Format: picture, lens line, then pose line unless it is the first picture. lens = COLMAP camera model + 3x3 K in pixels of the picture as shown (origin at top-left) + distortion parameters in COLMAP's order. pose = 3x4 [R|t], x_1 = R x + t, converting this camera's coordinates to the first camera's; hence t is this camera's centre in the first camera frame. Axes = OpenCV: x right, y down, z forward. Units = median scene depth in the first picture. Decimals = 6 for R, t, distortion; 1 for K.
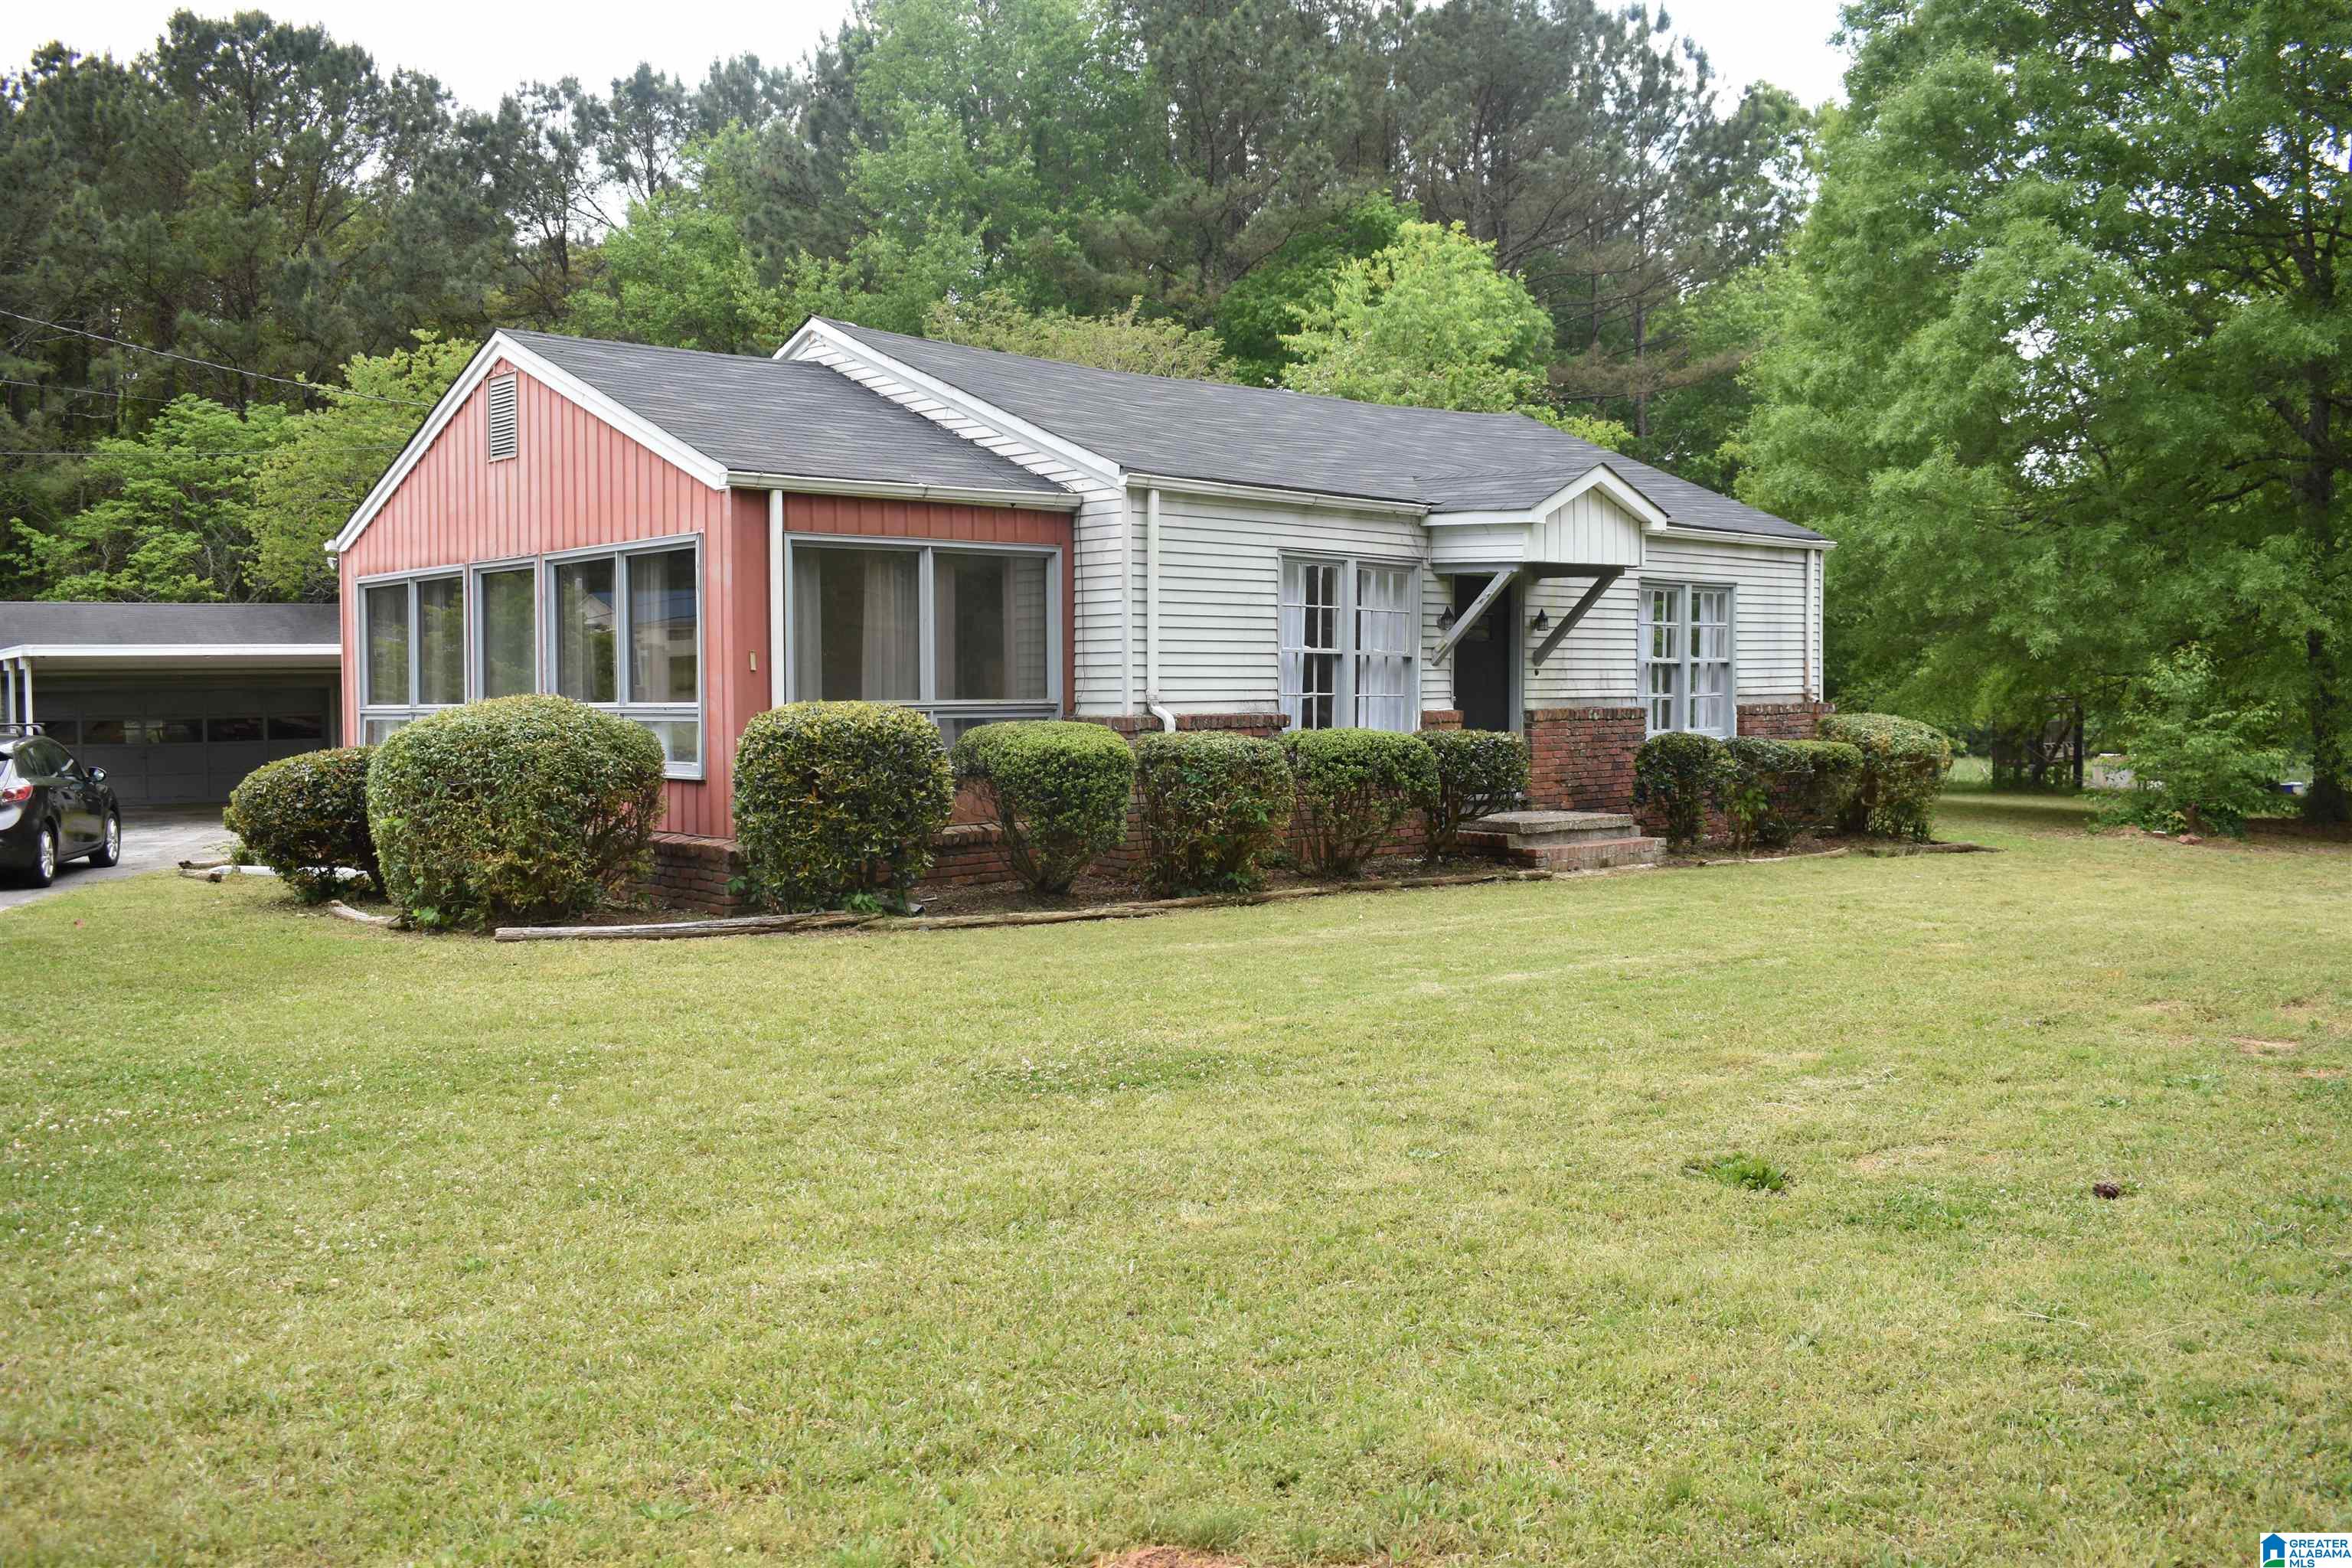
lens RADIAL K [[2153.5, 0, 1188.3], [0, 2153.5, 800.9], [0, 0, 1]] dist [-0.089738, 0.000000]
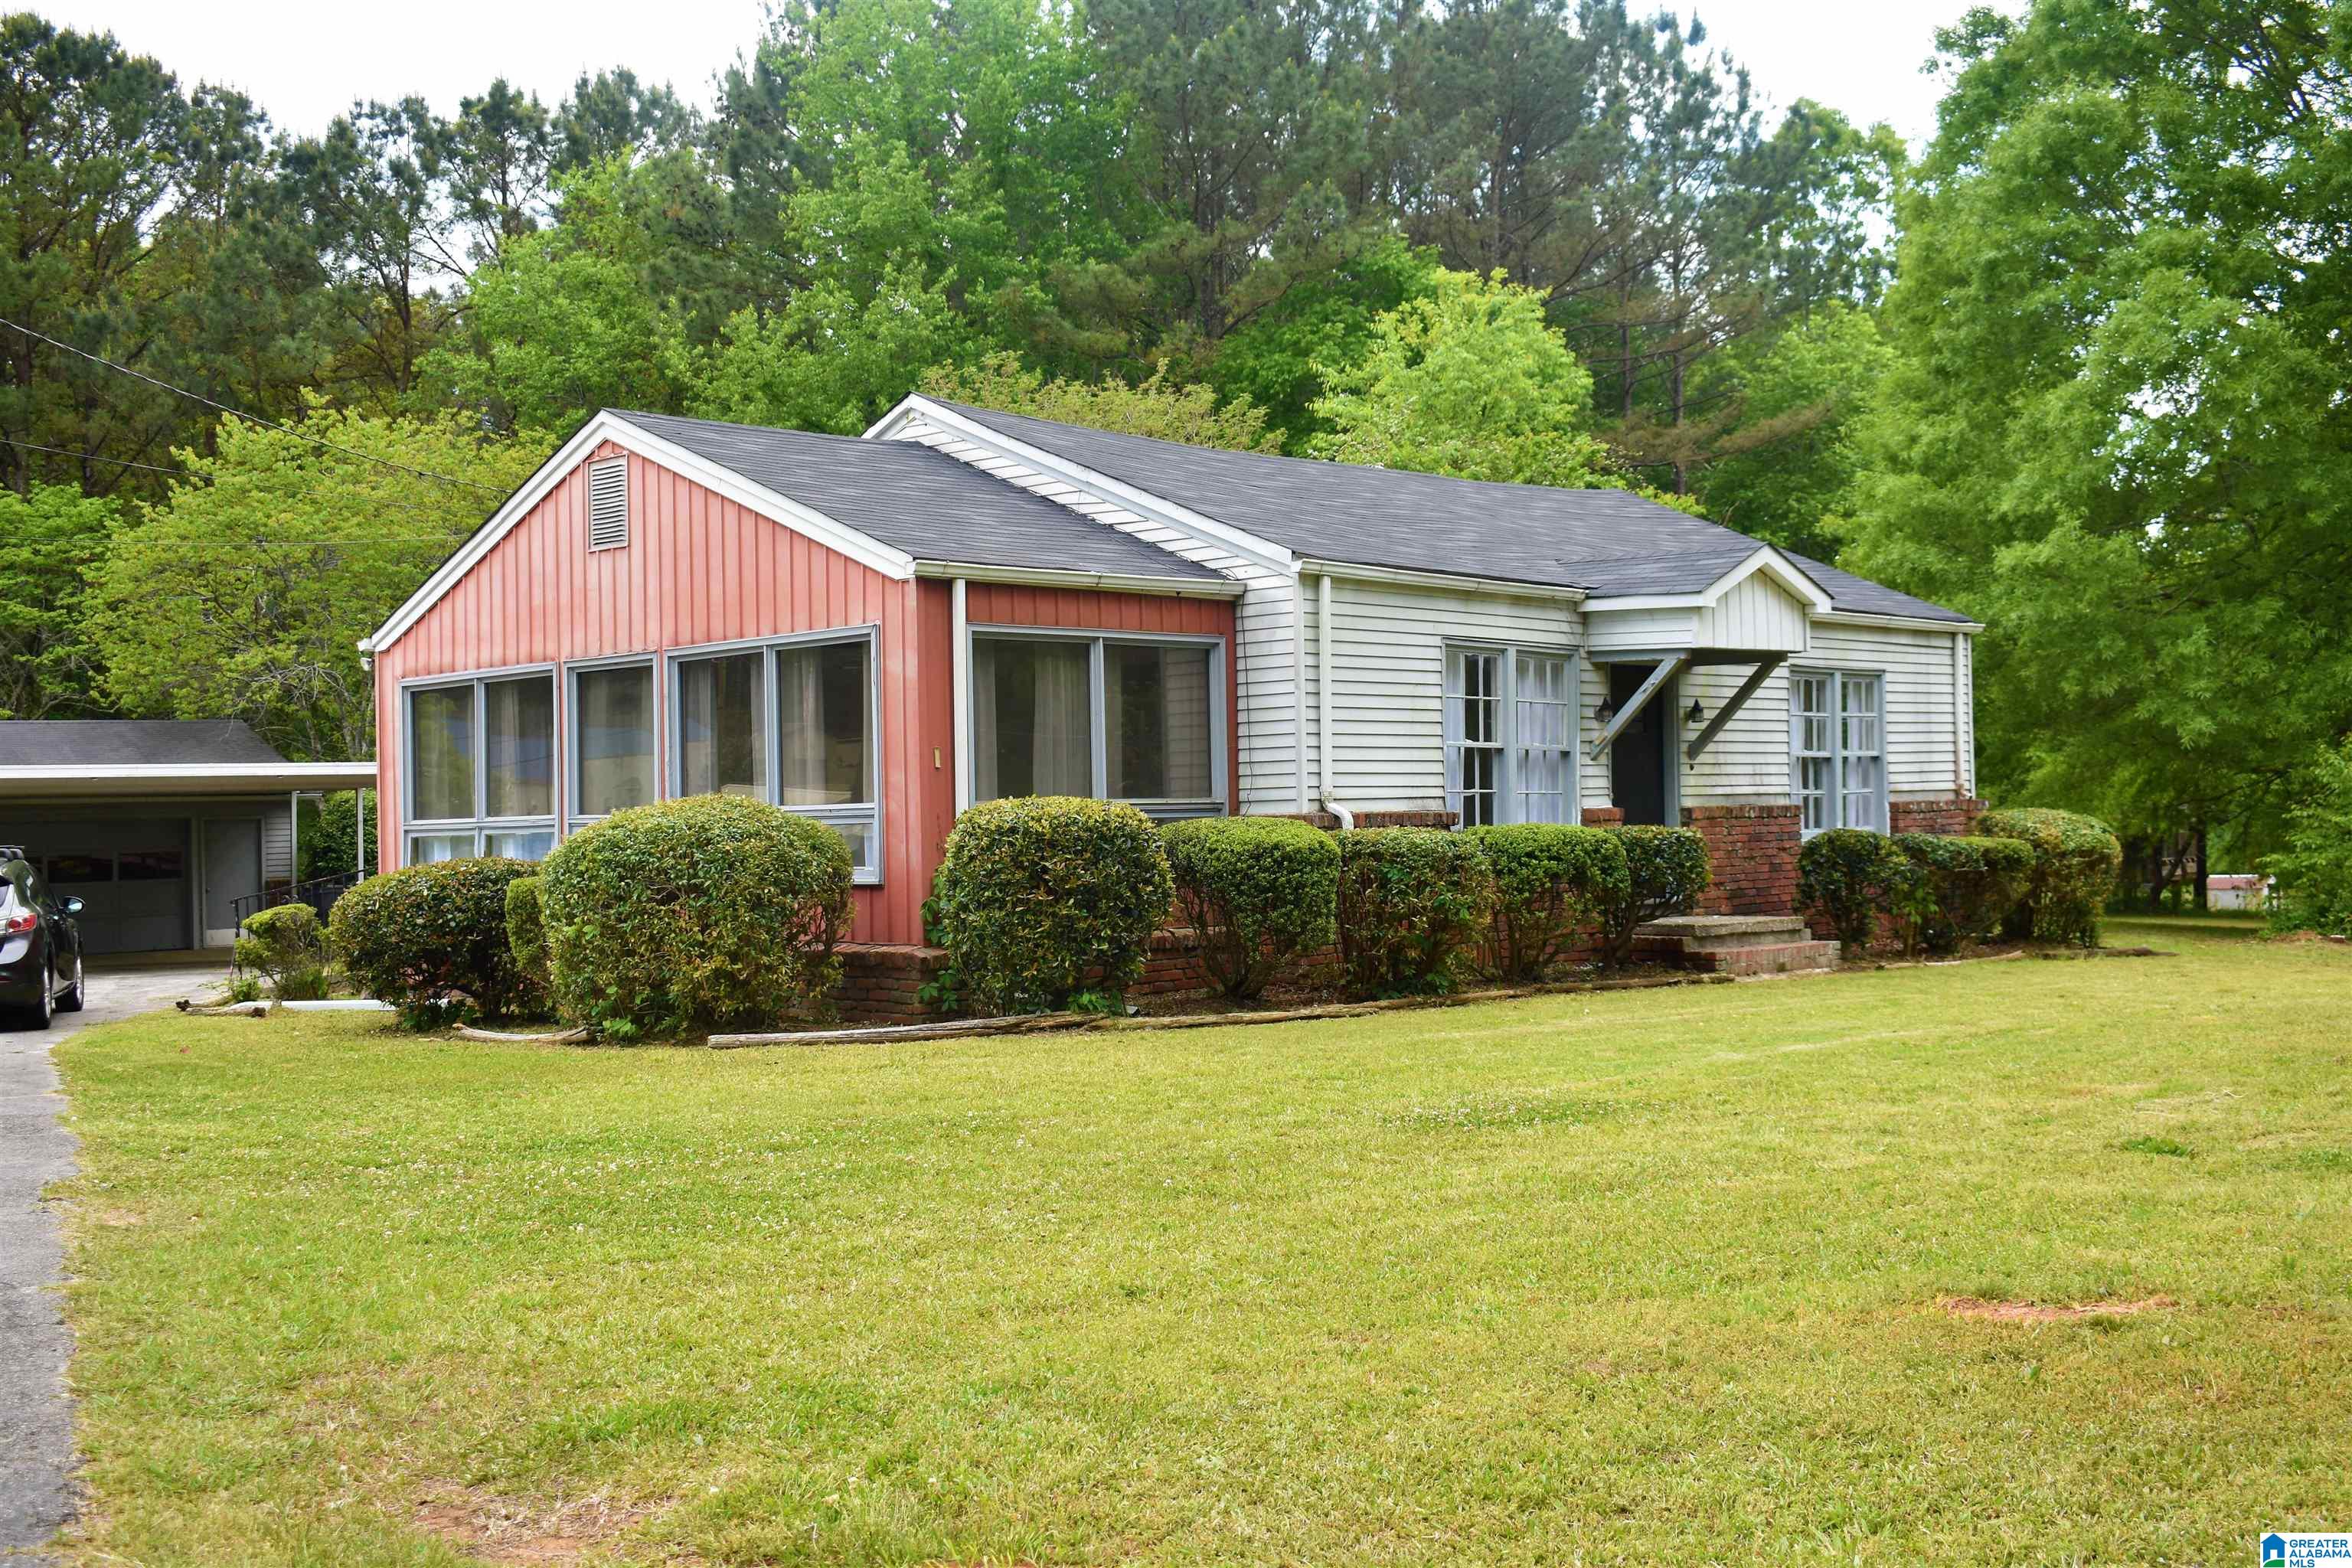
lens RADIAL K [[2713.8, 0, 1170.4], [0, 2713.8, 786.6], [0, 0, 1]] dist [-0.072446, 0.000000]
pose [[0.998608, -0.014804, 0.050621, -0.119428], [0.018190, 0.997580, -0.067100, 0.022490], [-0.049505, 0.067928, 0.996461, -0.152645]]
